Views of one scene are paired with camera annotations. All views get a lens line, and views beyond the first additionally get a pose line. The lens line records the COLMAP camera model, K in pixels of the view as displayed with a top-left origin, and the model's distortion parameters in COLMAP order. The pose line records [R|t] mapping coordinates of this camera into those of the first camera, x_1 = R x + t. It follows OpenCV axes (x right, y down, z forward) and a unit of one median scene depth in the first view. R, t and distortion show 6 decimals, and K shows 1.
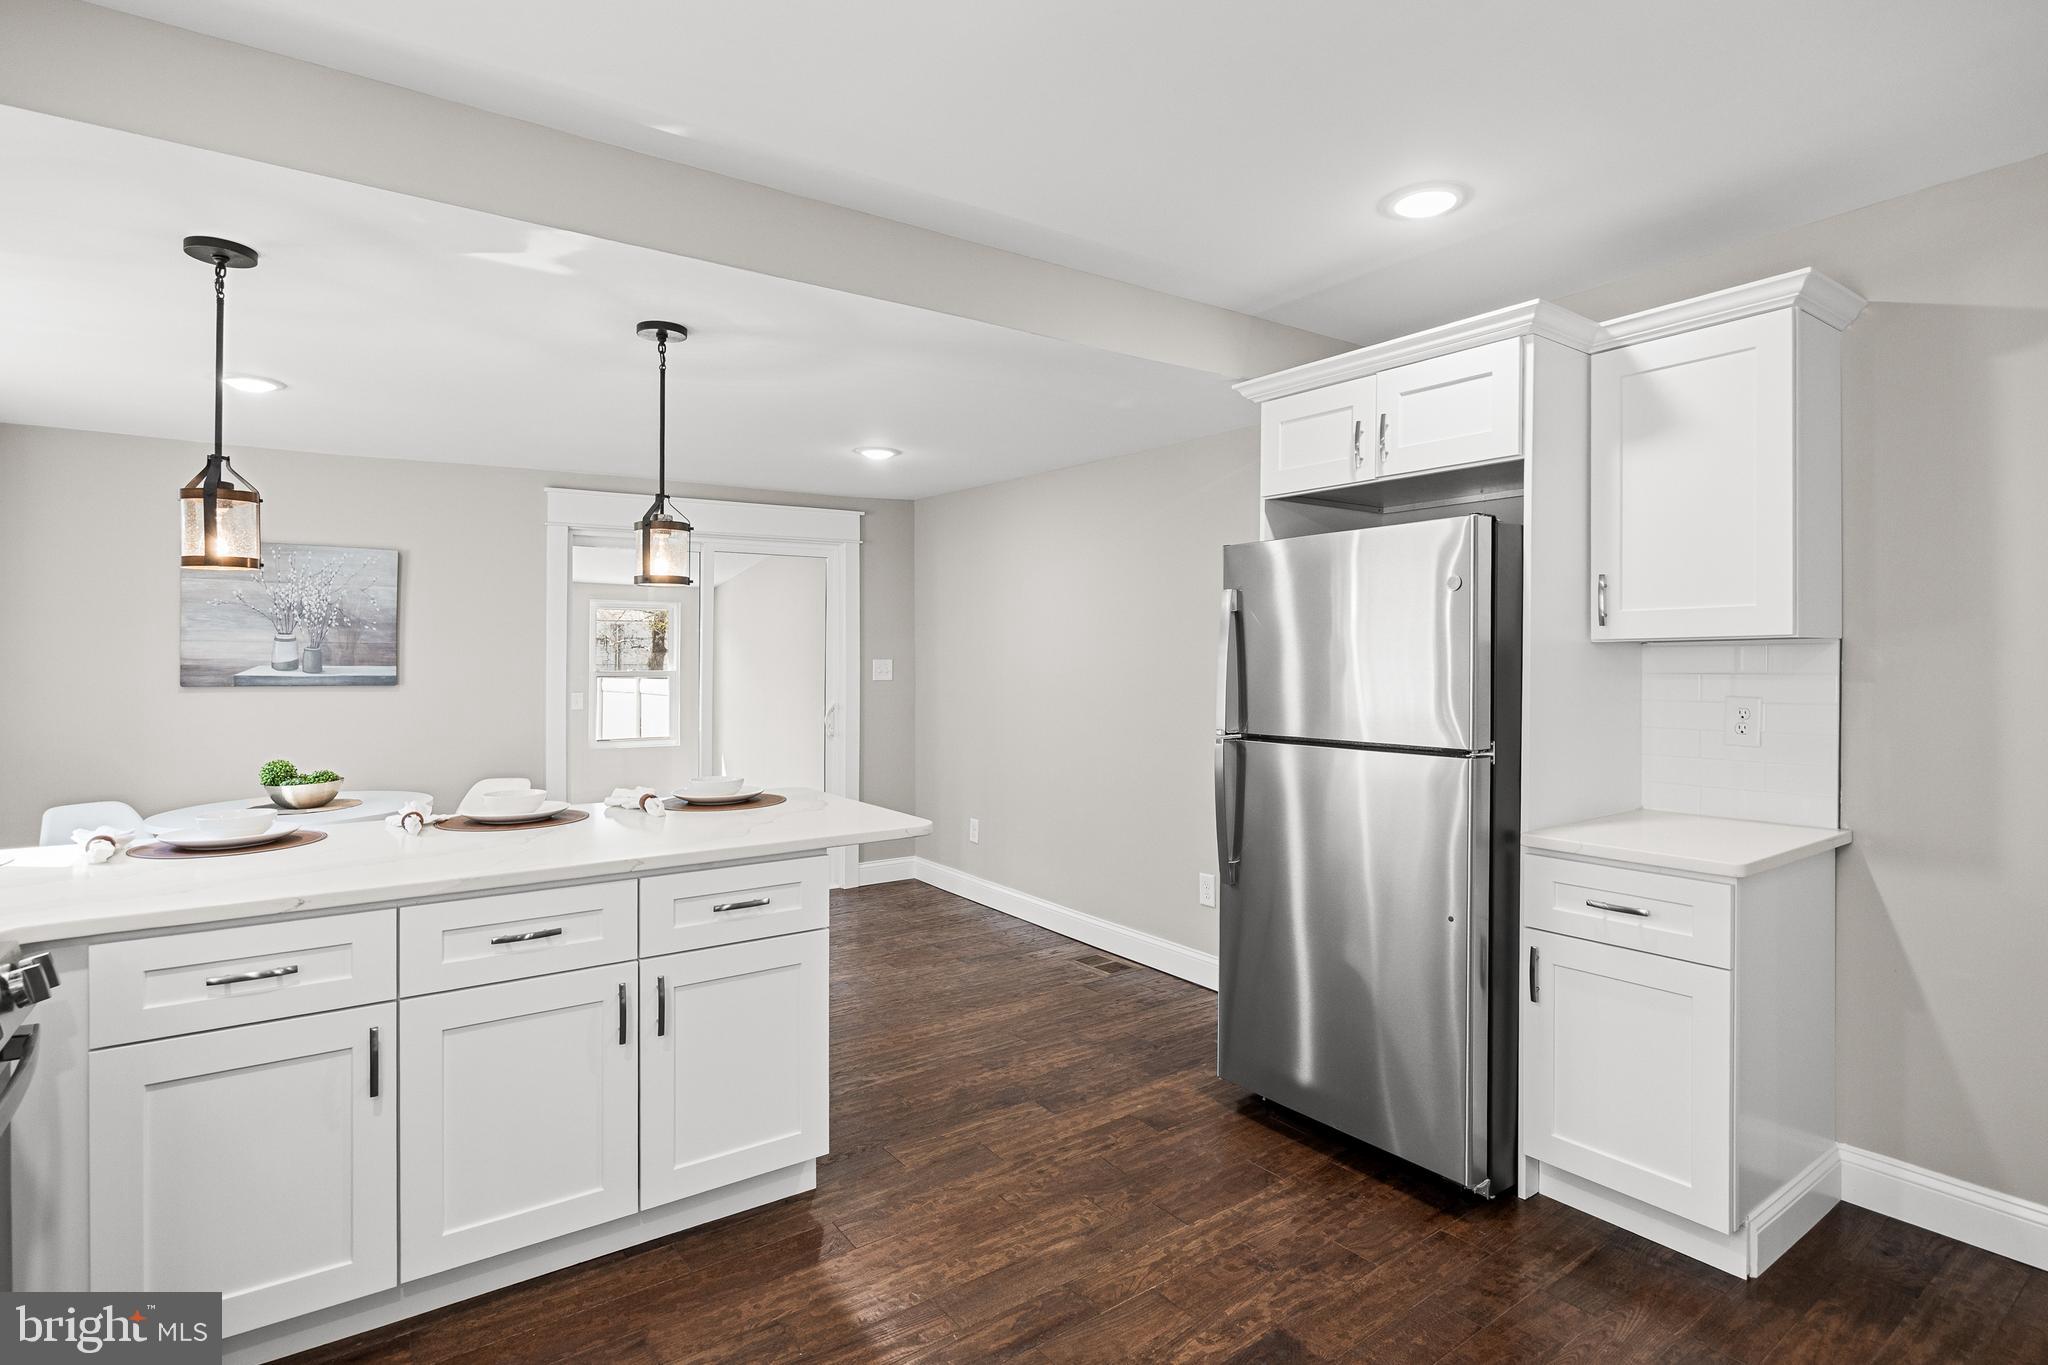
lens RADIAL K [[1016.4, 0, 1026.4], [0, 1016.4, 647.8], [0, 0, 1]] dist [-0.016798, -0.000193]
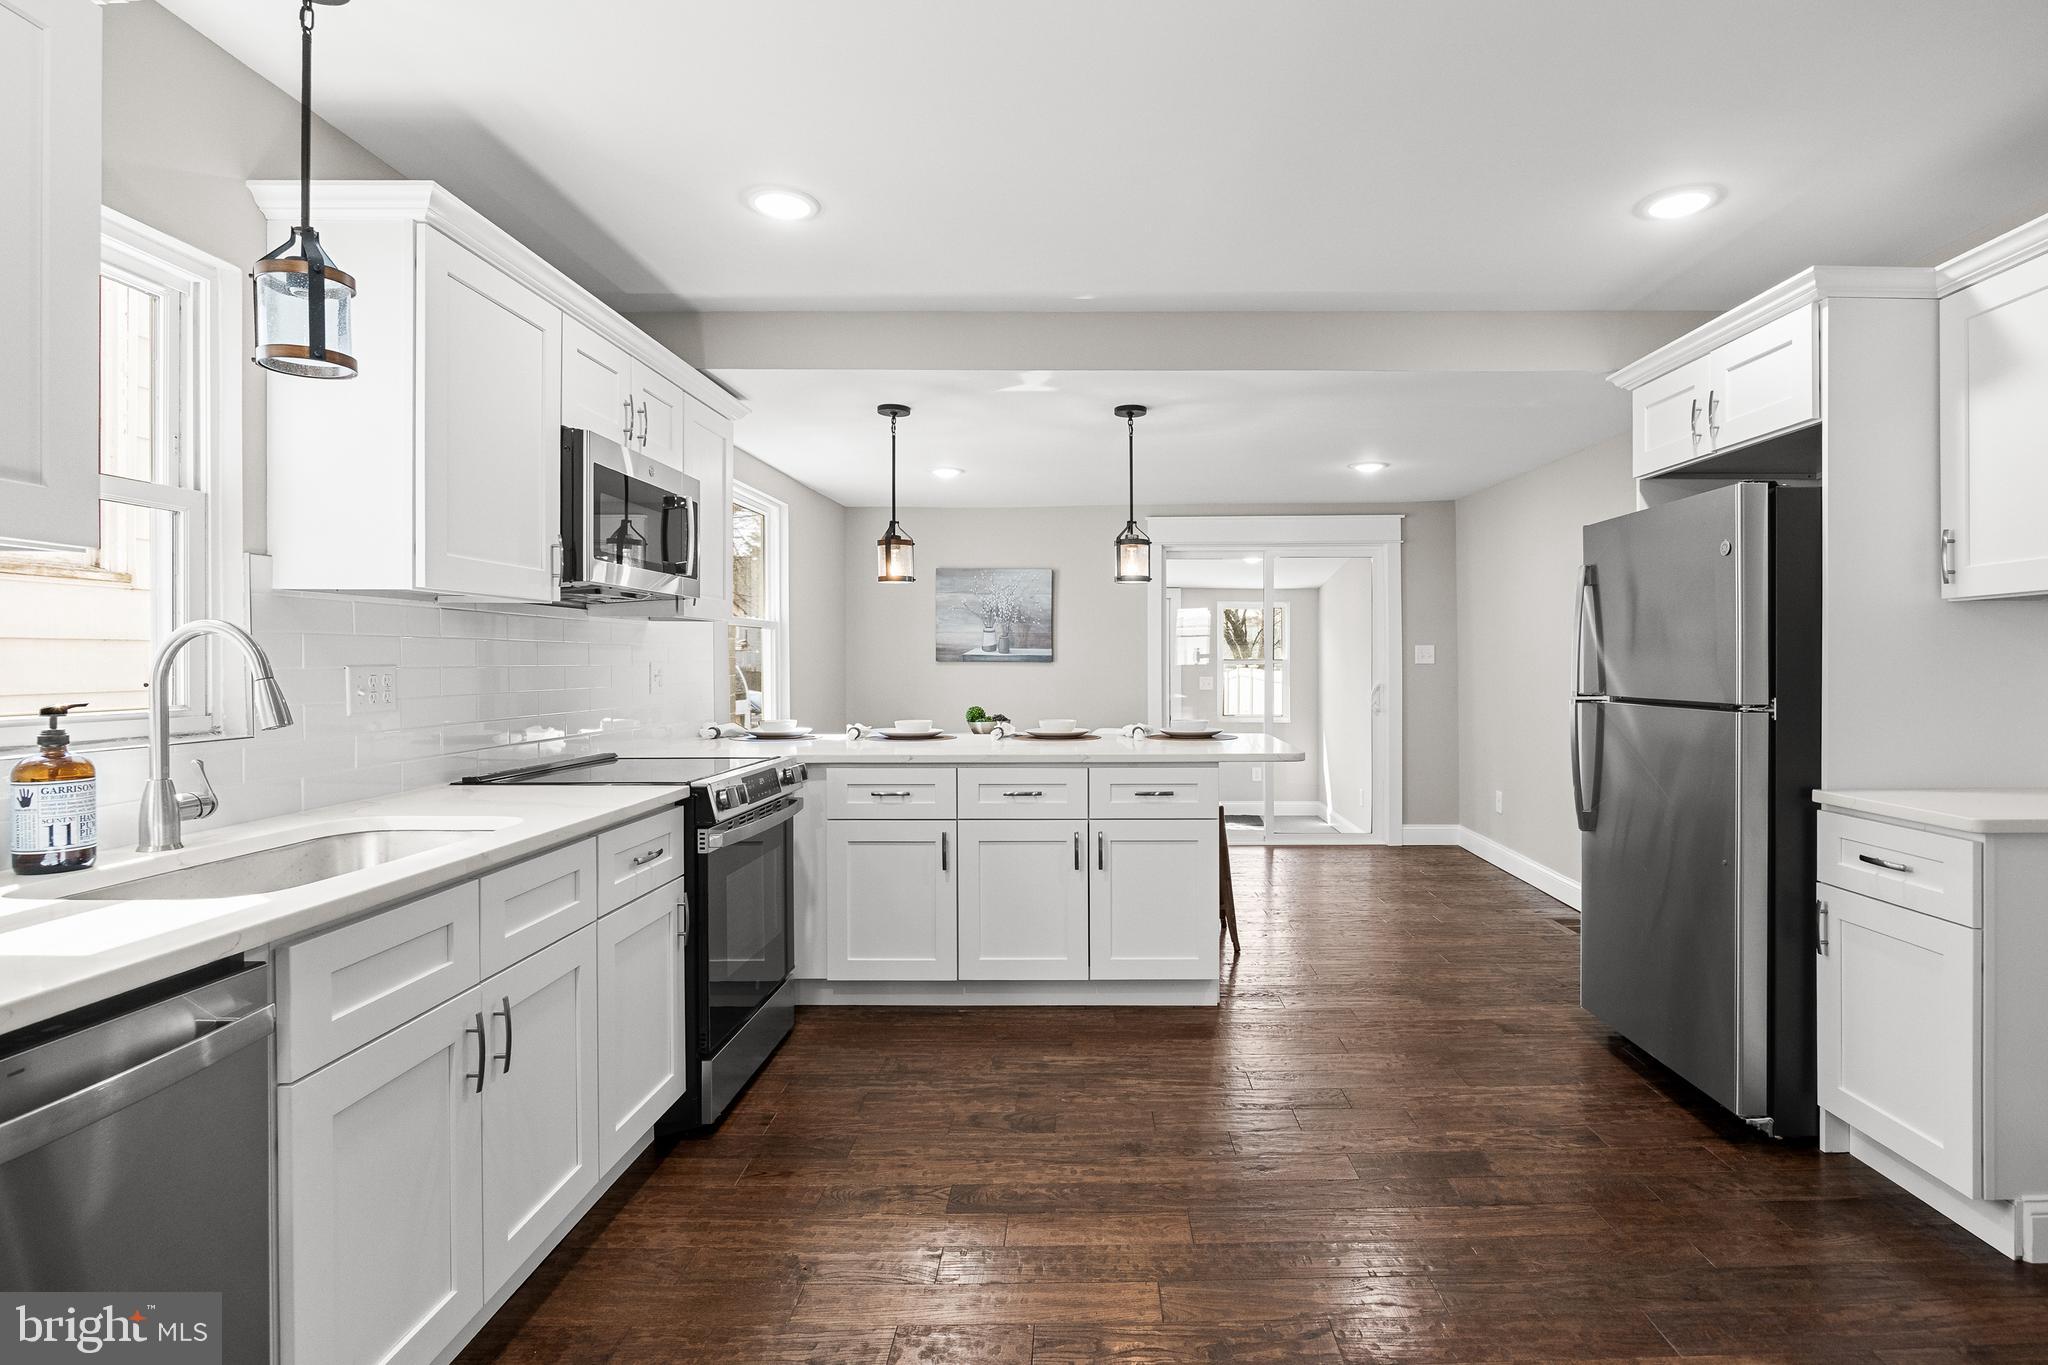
lens RADIAL K [[986.4, 0, 1106.0], [0, 986.4, 656.0], [0, 0, 1]] dist [-0.014669, 0.000826]
pose [[0.819192, -0.000181, -0.573520, 0.419947], [0.003173, 0.999986, 0.004216, 0.037590], [0.573511, -0.005273, 0.819181, -0.195708]]
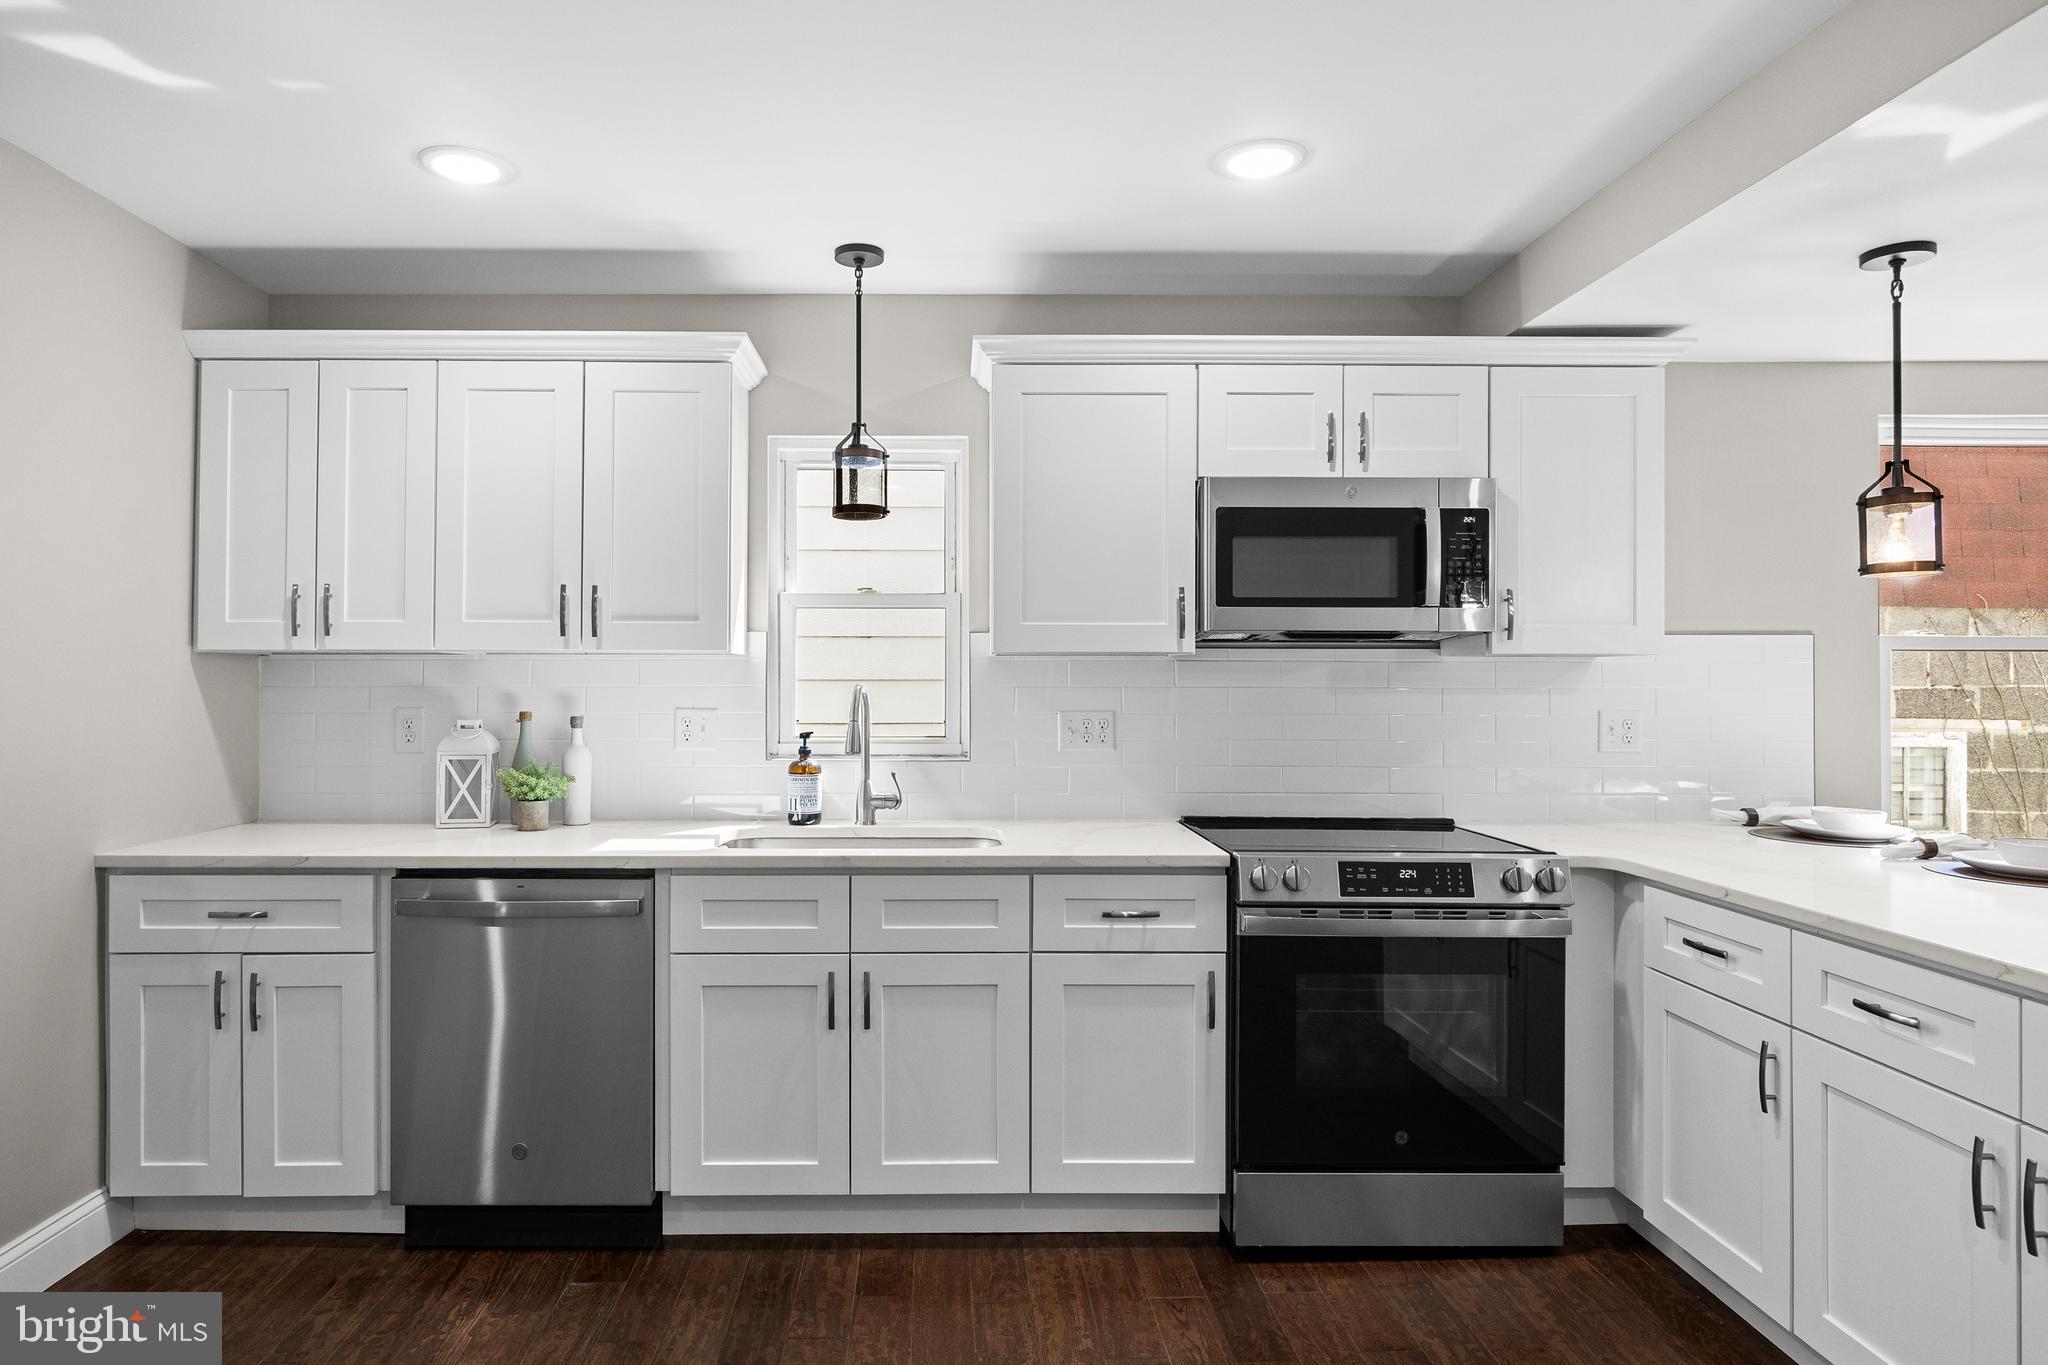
lens RADIAL K [[1163.9, 0, 960.3], [0, 1163.9, 660.3], [0, 0, 1]] dist [0.000608, -0.000218]
pose [[-0.561524, -0.008772, -0.827414, 0.510340], [0.006341, 0.999869, -0.014903, 0.011783], [0.827436, -0.013615, -0.561395, 0.689318]]
